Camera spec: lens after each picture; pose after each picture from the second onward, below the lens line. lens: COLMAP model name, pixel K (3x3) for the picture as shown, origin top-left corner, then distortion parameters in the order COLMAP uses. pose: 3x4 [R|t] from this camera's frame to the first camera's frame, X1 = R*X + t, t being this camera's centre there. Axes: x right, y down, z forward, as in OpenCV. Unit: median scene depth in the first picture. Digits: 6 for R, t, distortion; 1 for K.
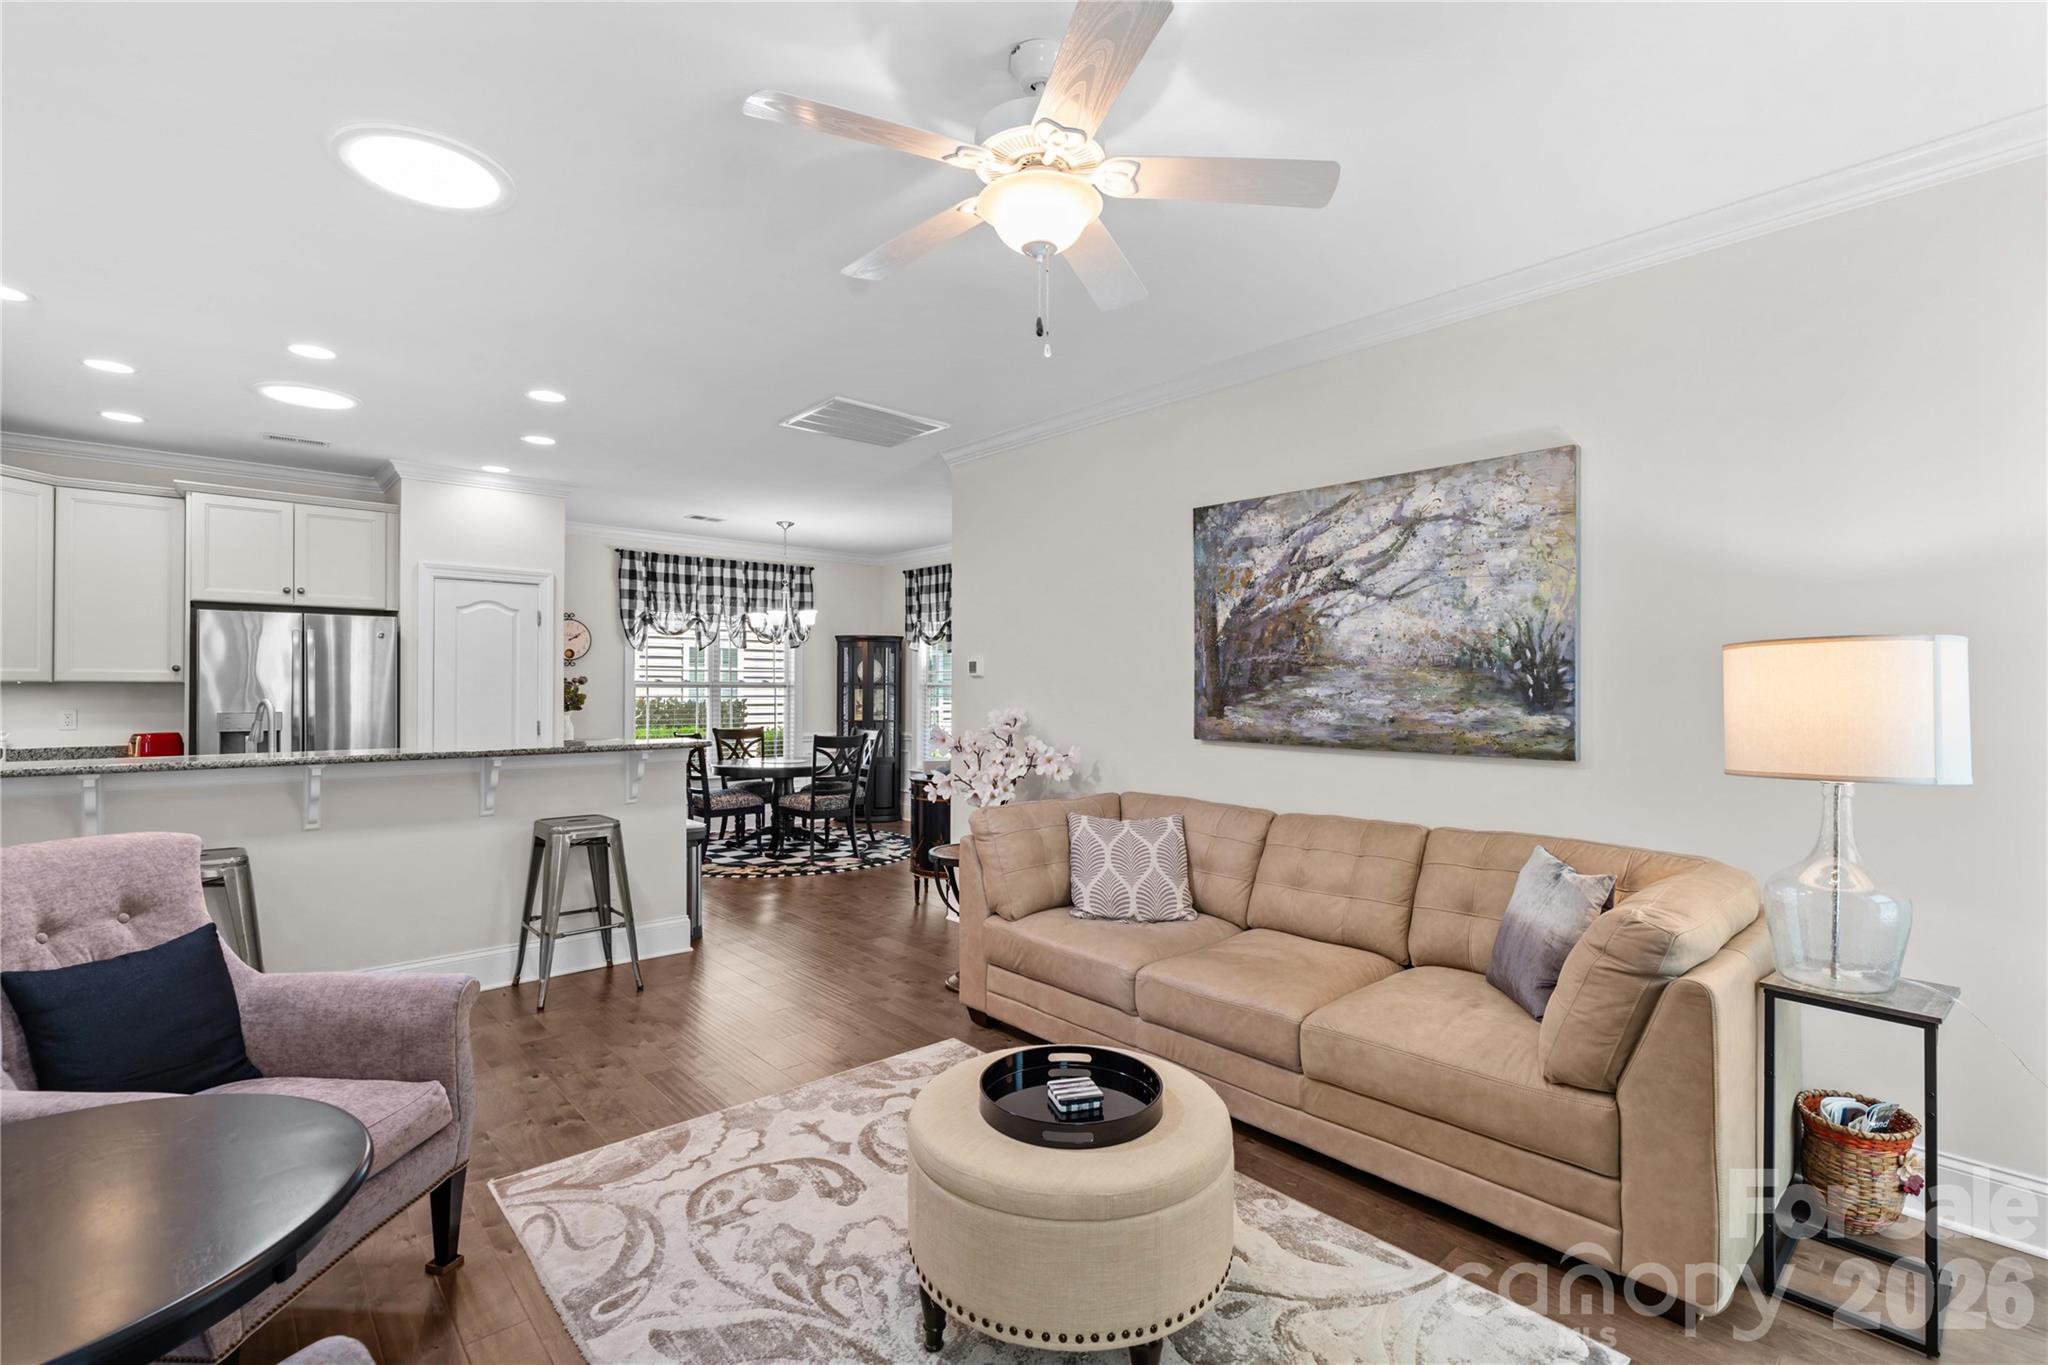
lens RADIAL K [[932.5, 0, 1001.5], [0, 932.5, 678.2], [0, 0, 1]] dist [-0.007847, 0.004607]
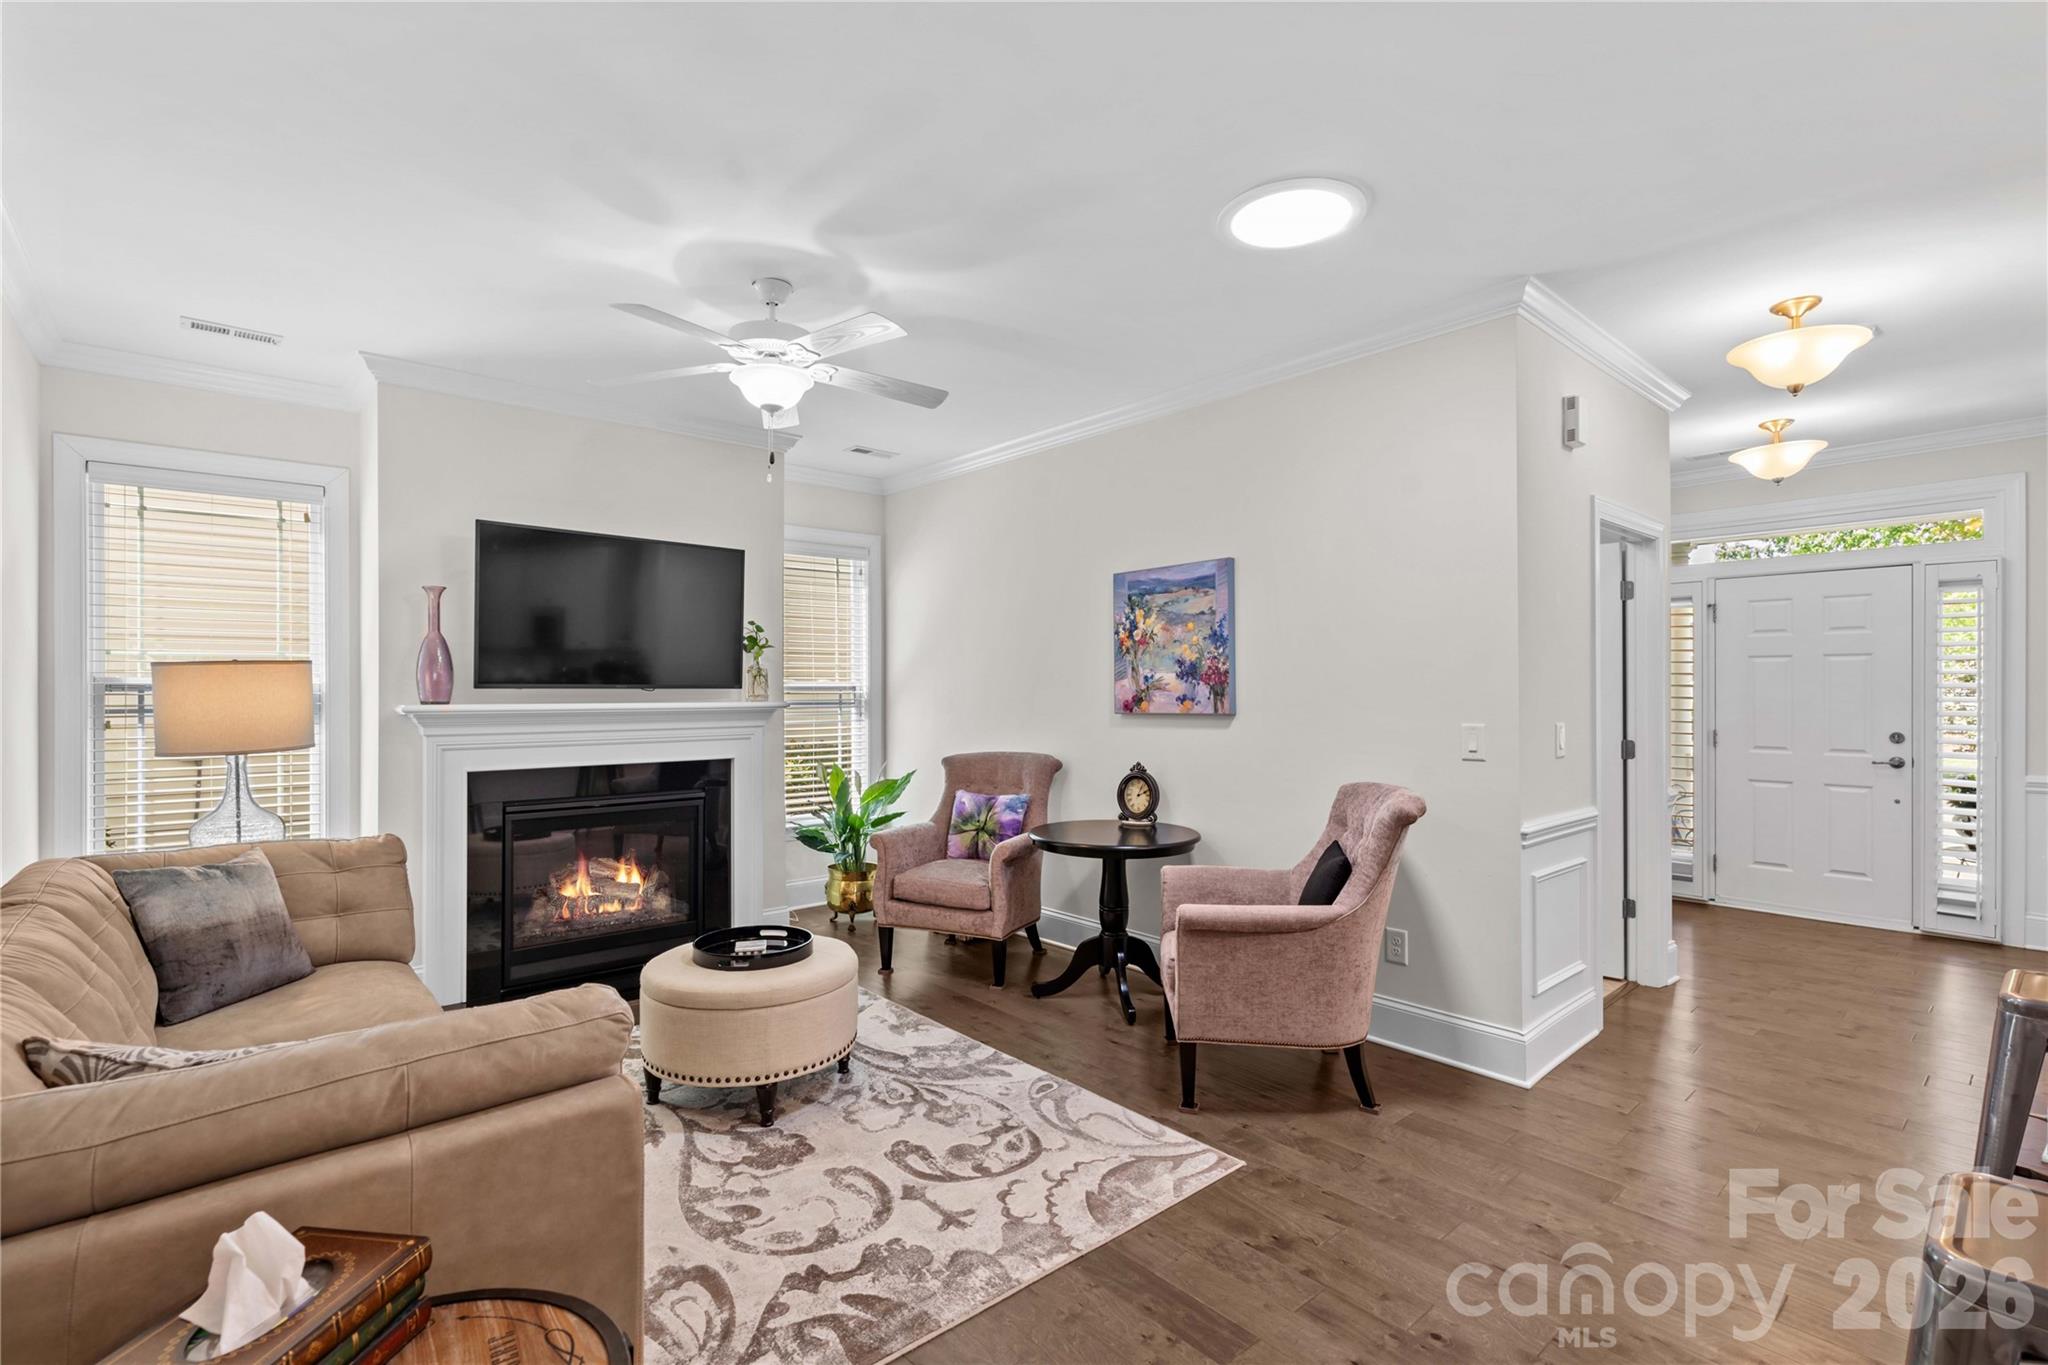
lens RADIAL K [[932.5, 0, 1012.8], [0, 932.5, 691.5], [0, 0, 1]] dist [-0.007847, 0.004607]
pose [[-0.999999, -0.000811, -0.000659, -0.194296], [-0.000806, 0.999964, -0.008401, 0.013853], [0.000666, -0.008400, -0.999964, 1.380205]]
